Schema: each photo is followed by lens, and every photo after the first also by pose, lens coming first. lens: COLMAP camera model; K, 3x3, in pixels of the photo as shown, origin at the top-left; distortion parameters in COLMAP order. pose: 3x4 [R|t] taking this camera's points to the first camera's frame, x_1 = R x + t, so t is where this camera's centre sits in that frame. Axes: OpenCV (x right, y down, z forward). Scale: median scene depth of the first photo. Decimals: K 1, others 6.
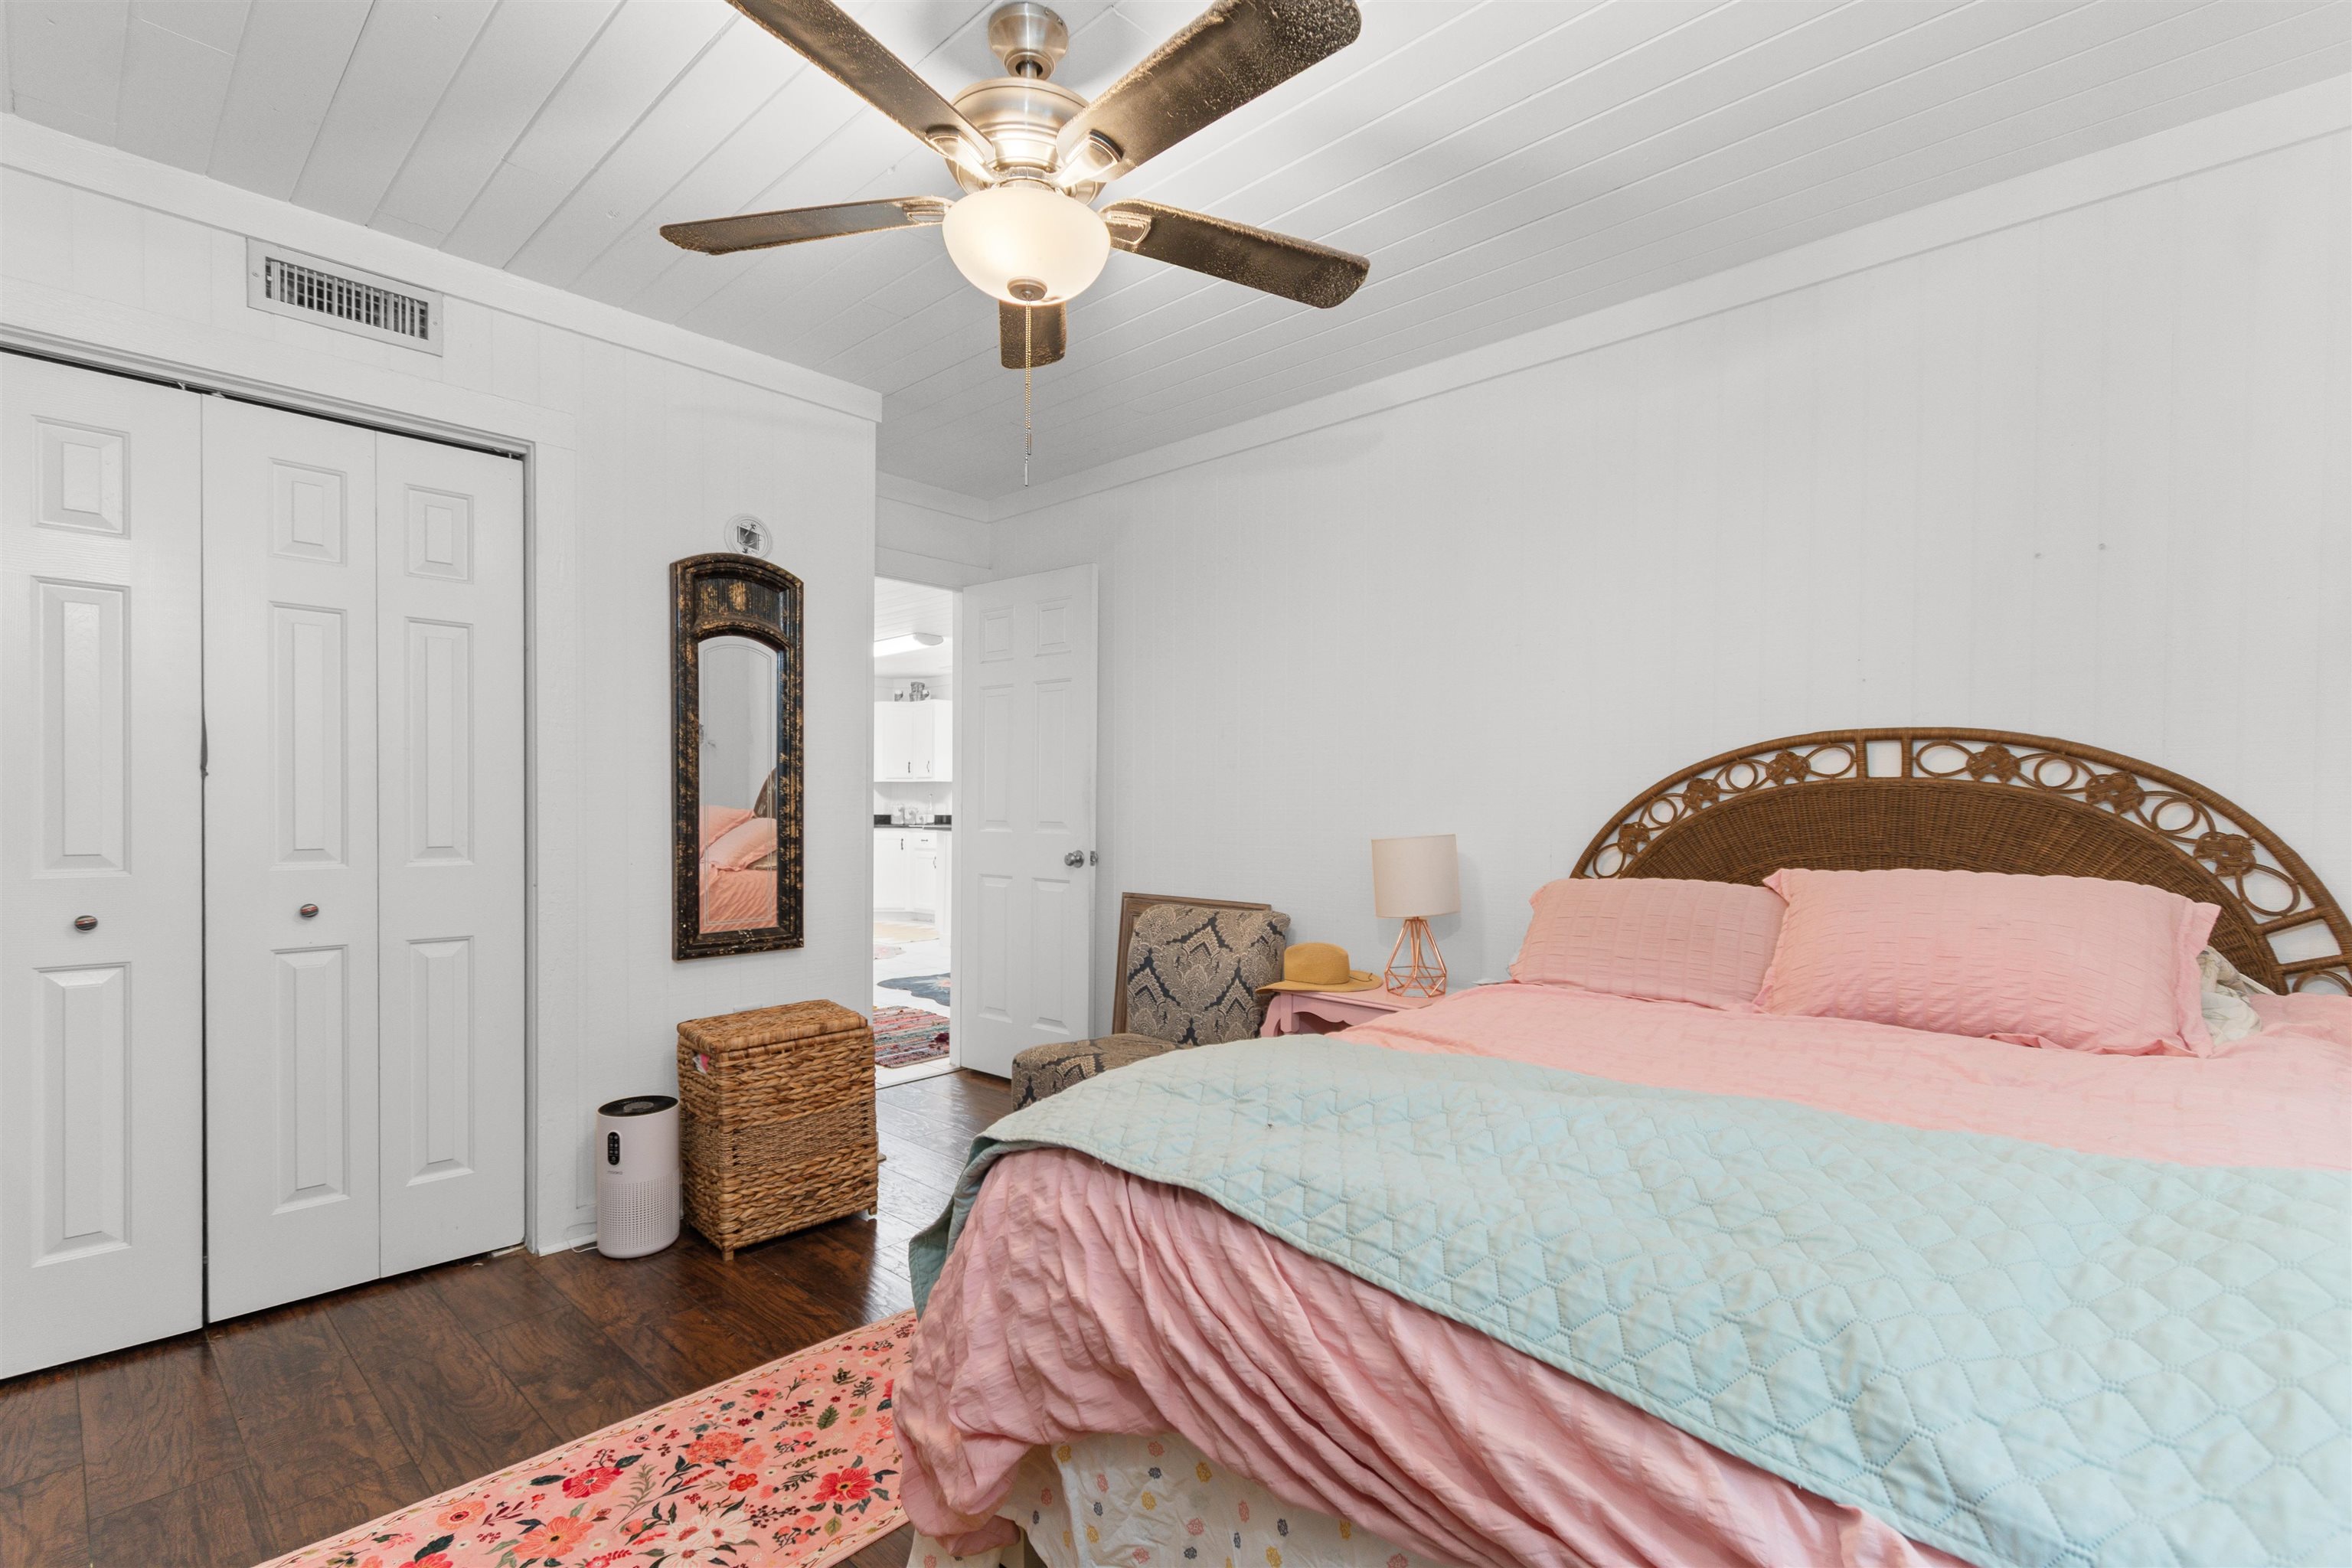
lens RADIAL K [[1045.0, 0, 1176.0], [0, 1045.0, 784.0], [0, 0, 1]] dist [-0.001256, 0.000014]
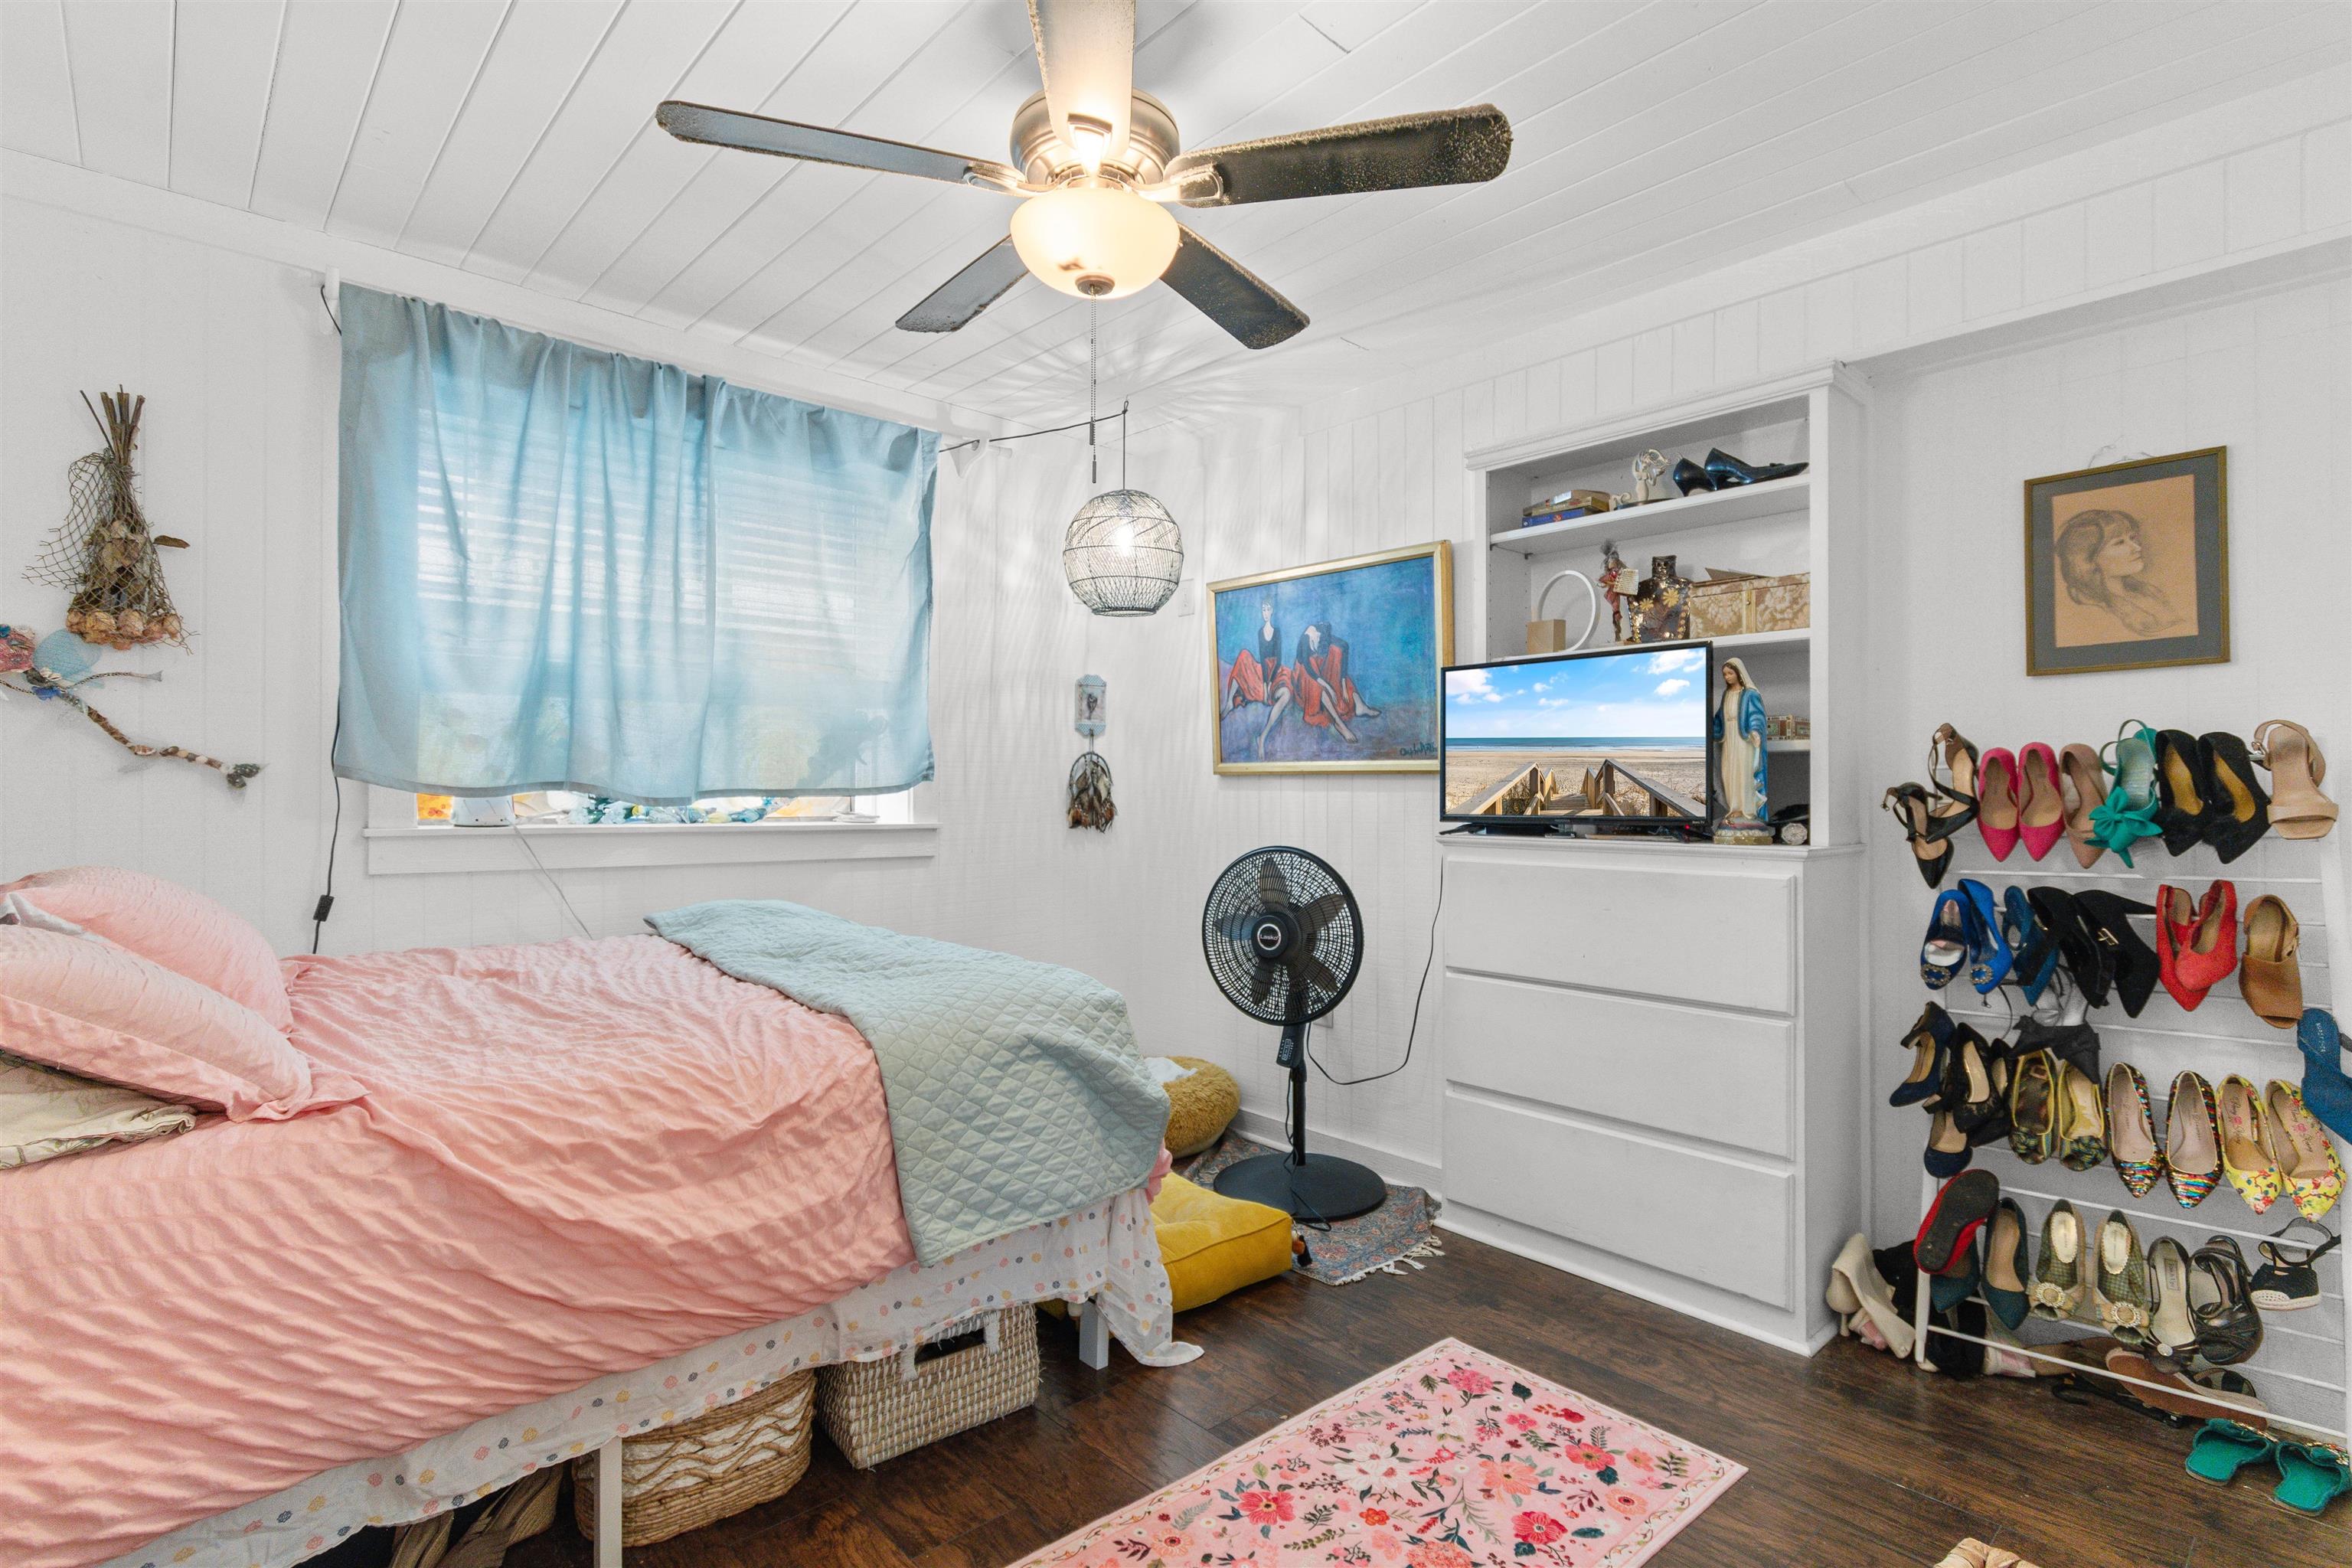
lens RADIAL K [[1122.5, 0, 1176.0], [0, 1122.5, 784.0], [0, 0, 1]] dist [0.001982, 0.000169]
pose [[-0.996390, -0.007611, 0.084551, -0.322278], [-0.009549, 0.999700, -0.022536, 0.018151], [-0.084354, -0.023262, -0.996164, 2.118558]]
